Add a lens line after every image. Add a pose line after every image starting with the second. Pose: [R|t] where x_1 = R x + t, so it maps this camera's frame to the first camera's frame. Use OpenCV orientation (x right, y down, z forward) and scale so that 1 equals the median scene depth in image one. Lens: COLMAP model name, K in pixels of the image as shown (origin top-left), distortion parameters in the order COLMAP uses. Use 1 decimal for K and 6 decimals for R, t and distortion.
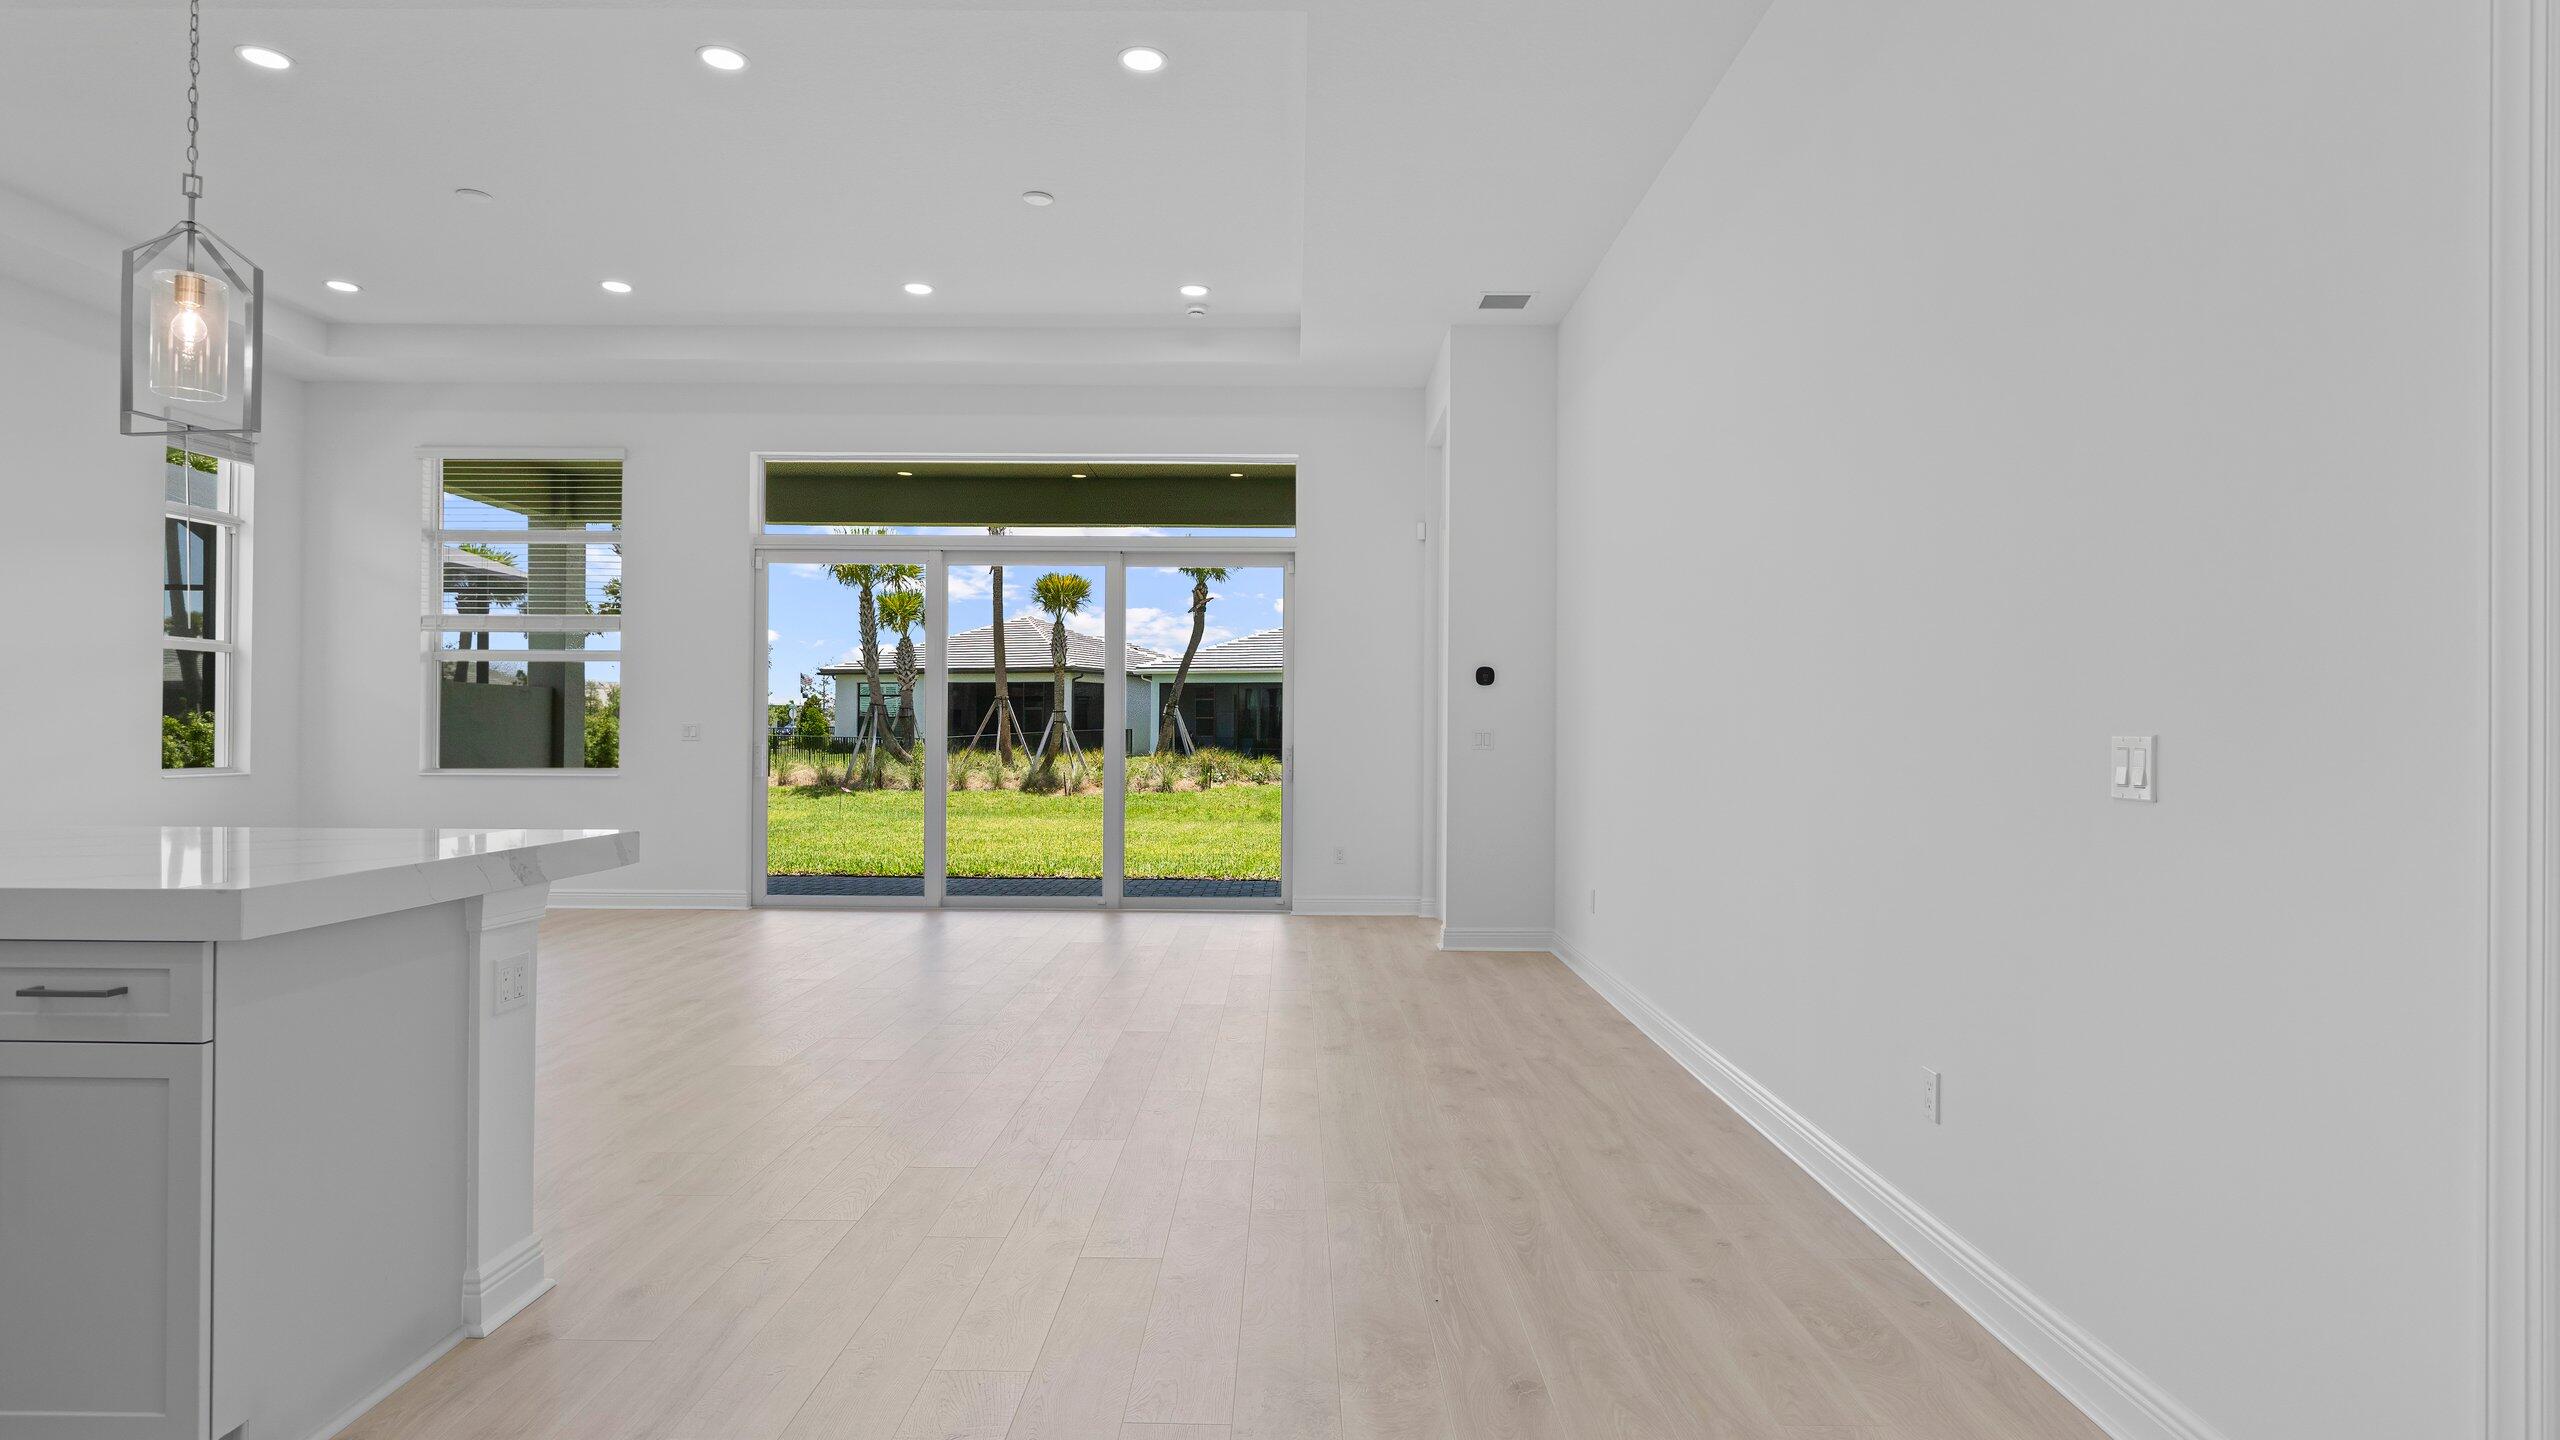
lens RADIAL K [[1308.3, 0, 1282.9], [0, 1308.3, 723.6], [0, 0, 1]] dist [-0.000543, -0.000168]
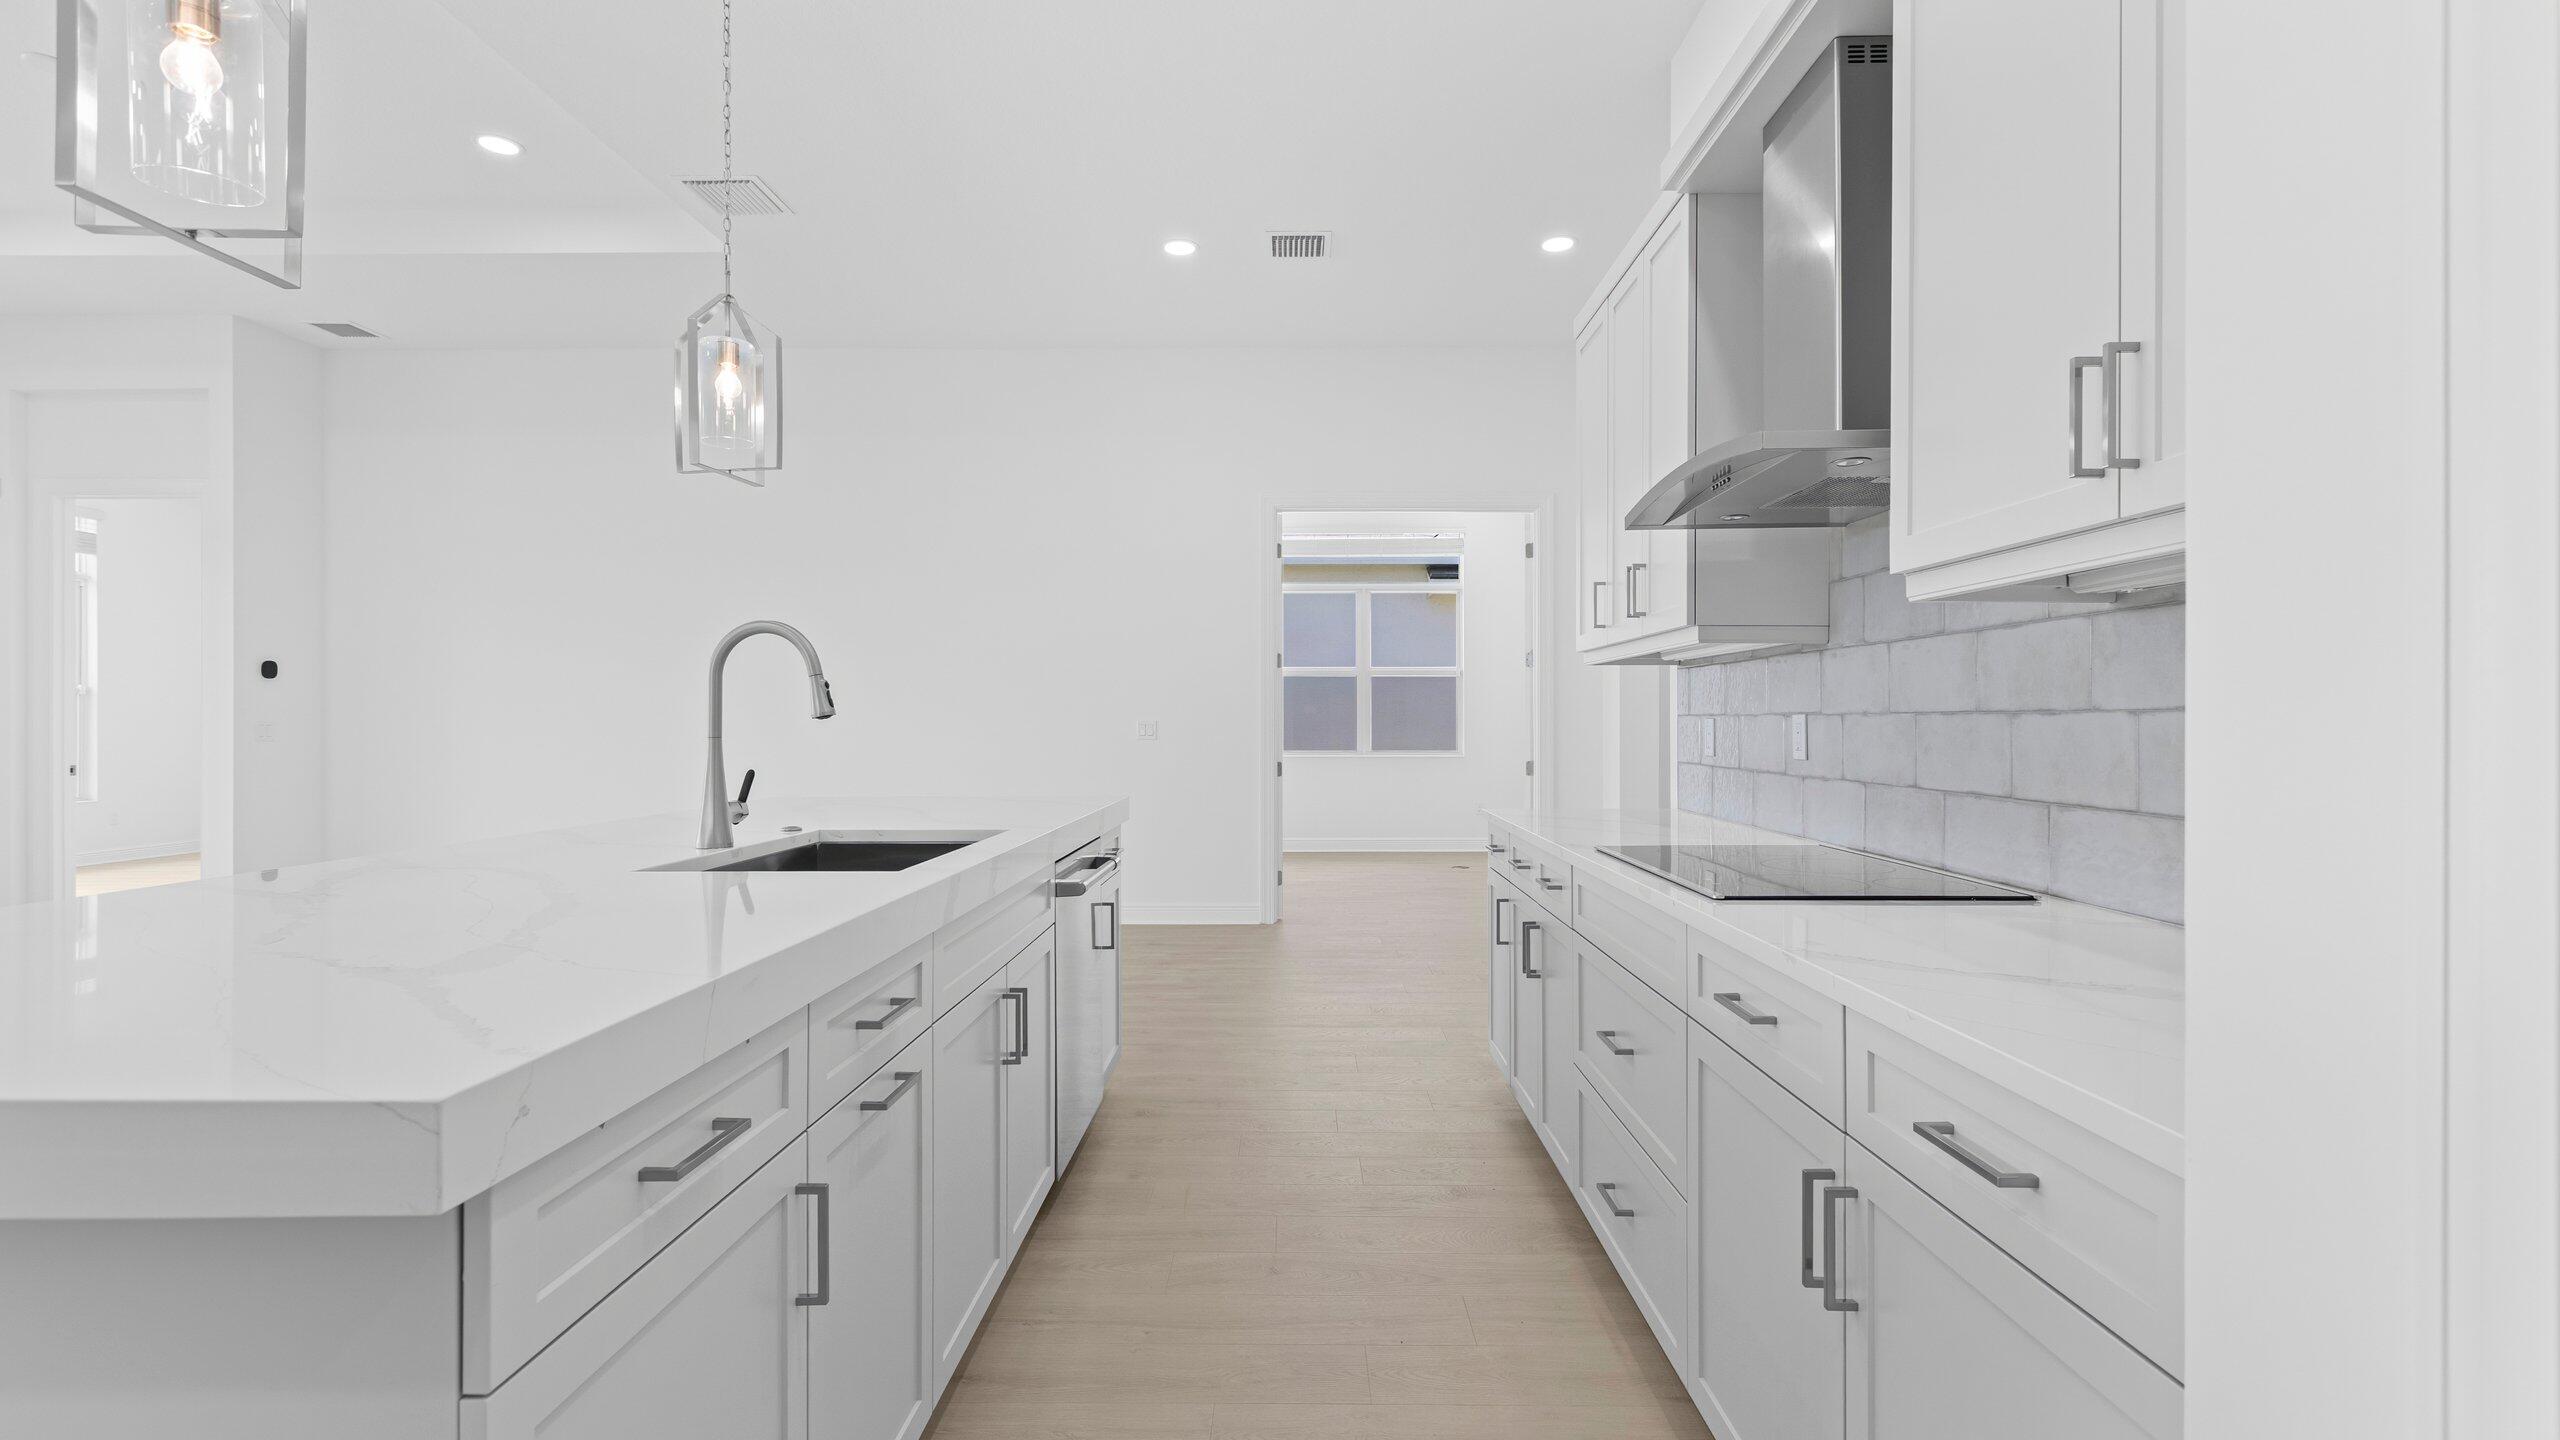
lens RADIAL K [[1137.8, 0, 1279.2], [0, 1137.8, 719.2], [0, 0, 1]] dist [0.003367, -0.000775]
pose [[0.005304, -0.005633, 0.999970, -0.613936], [-0.001006, 0.999984, 0.005639, -0.002777], [-0.999985, -0.001035, 0.005298, 0.164733]]
